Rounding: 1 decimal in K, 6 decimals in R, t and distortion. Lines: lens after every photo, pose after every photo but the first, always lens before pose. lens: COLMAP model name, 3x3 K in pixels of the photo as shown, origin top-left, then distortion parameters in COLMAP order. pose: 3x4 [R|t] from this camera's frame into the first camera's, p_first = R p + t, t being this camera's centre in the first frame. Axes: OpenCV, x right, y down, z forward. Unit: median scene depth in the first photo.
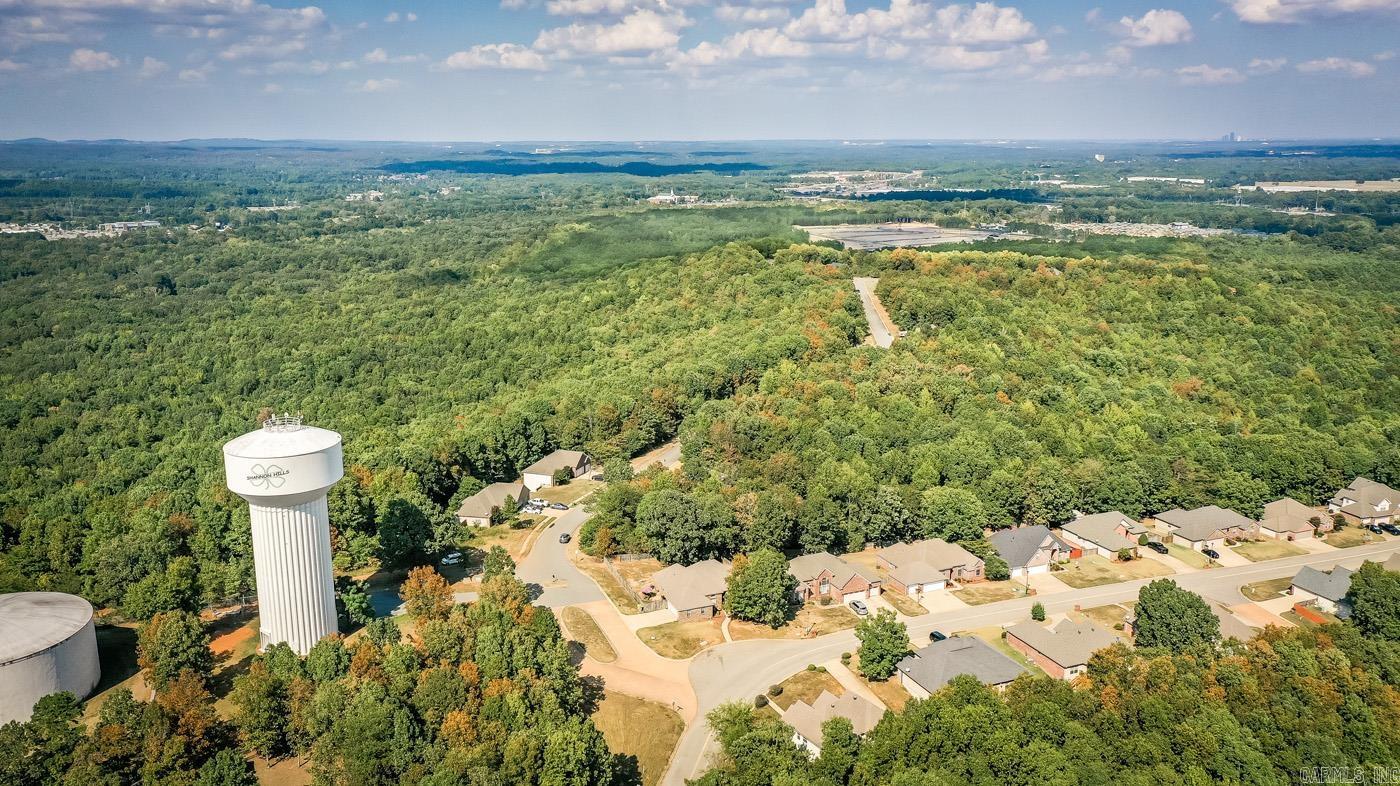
lens RADIAL K [[1101.0, 0, 700.0], [0, 1101.0, 393.0], [0, 0, 1]] dist [0.025810, -0.002016]
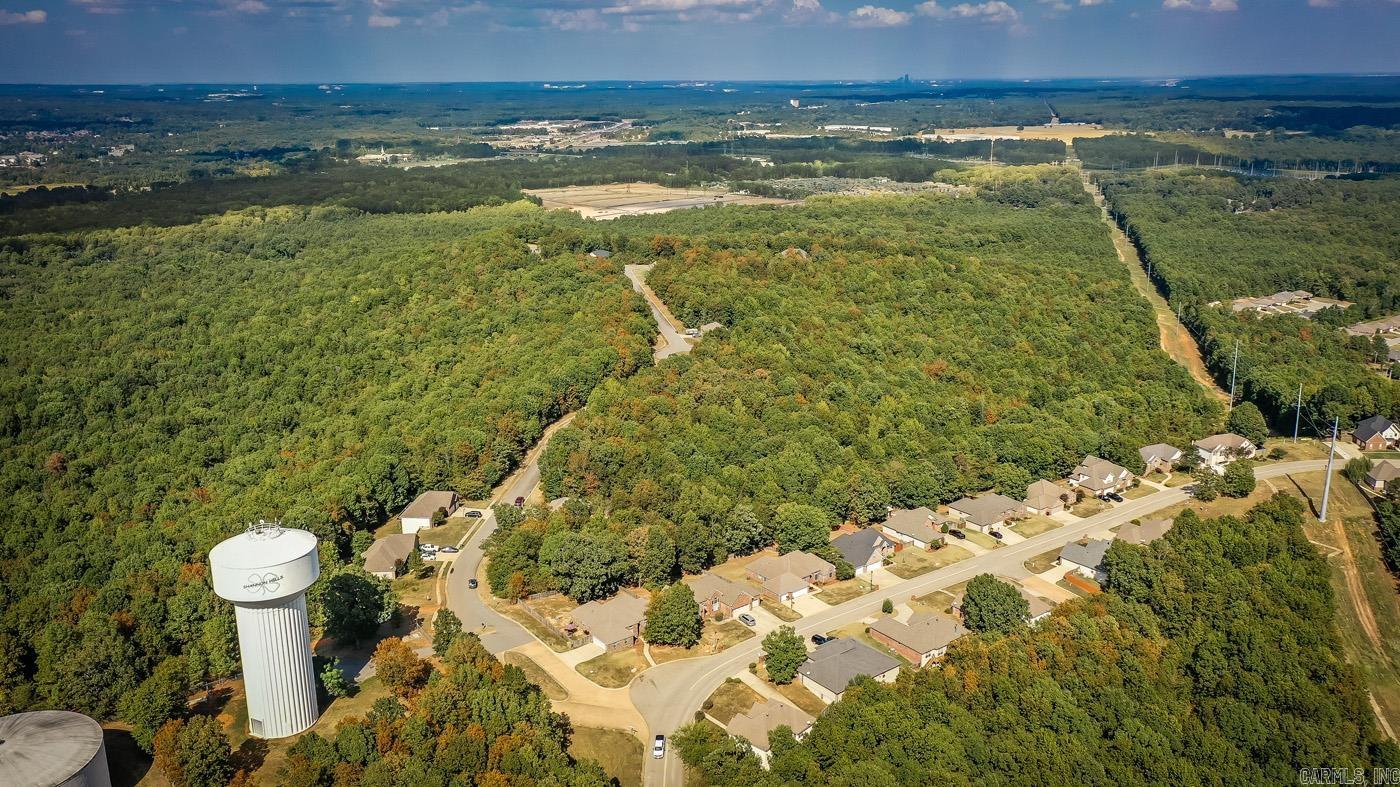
lens RADIAL K [[1101.0, 0, 700.0], [0, 1101.0, 393.5], [0, 0, 1]] dist [0.025810, -0.002016]
pose [[0.967595, -0.073077, 0.241703, -0.148710], [0.062554, 0.996741, 0.050938, -0.096305], [-0.244638, -0.034168, 0.969012, -0.118527]]
